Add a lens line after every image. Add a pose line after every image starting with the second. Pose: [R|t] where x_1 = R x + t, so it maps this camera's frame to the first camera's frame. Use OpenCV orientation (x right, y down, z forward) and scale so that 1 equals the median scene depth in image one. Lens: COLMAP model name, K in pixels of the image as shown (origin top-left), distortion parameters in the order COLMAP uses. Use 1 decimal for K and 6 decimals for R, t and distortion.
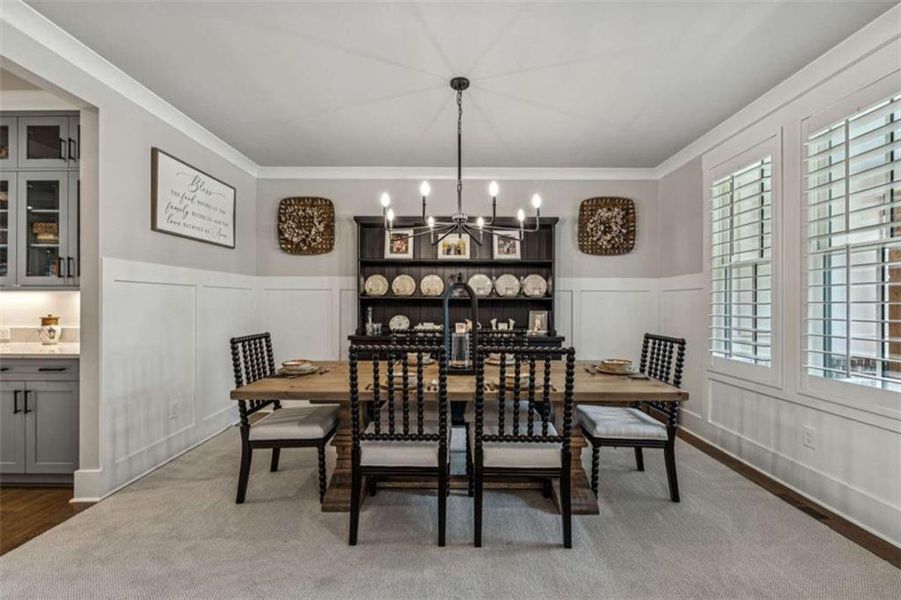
lens RADIAL K [[398.1, 0, 453.3], [0, 398.1, 297.0], [0, 0, 1]] dist [-0.001854, -0.000499]
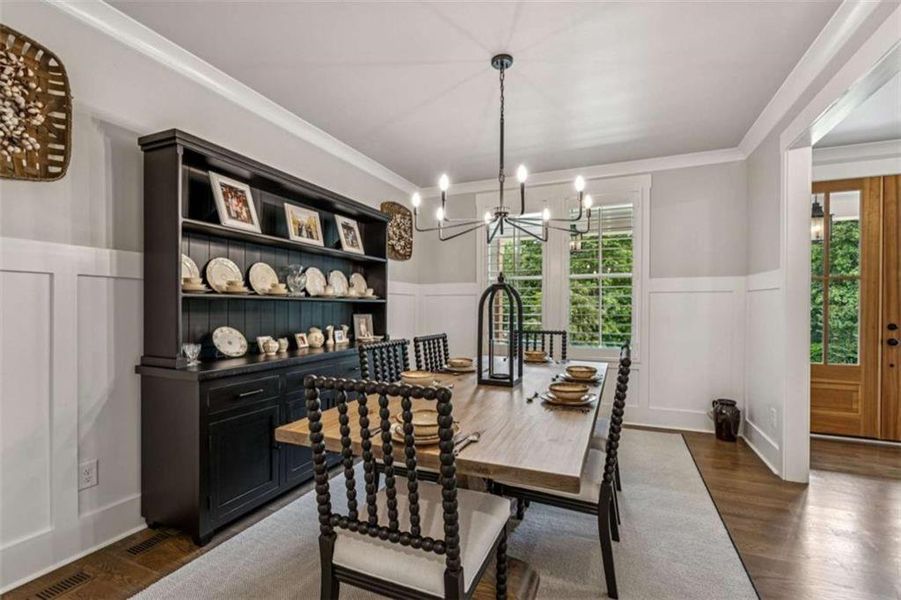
lens RADIAL K [[398.1, 0, 453.3], [0, 398.1, 297.0], [0, 0, 1]] dist [-0.001854, -0.000499]
pose [[0.394137, 0.015724, 0.918917, -0.539275], [-0.011902, 0.999857, -0.012004, 0.003534], [-0.918975, -0.006205, 0.394268, 0.482318]]
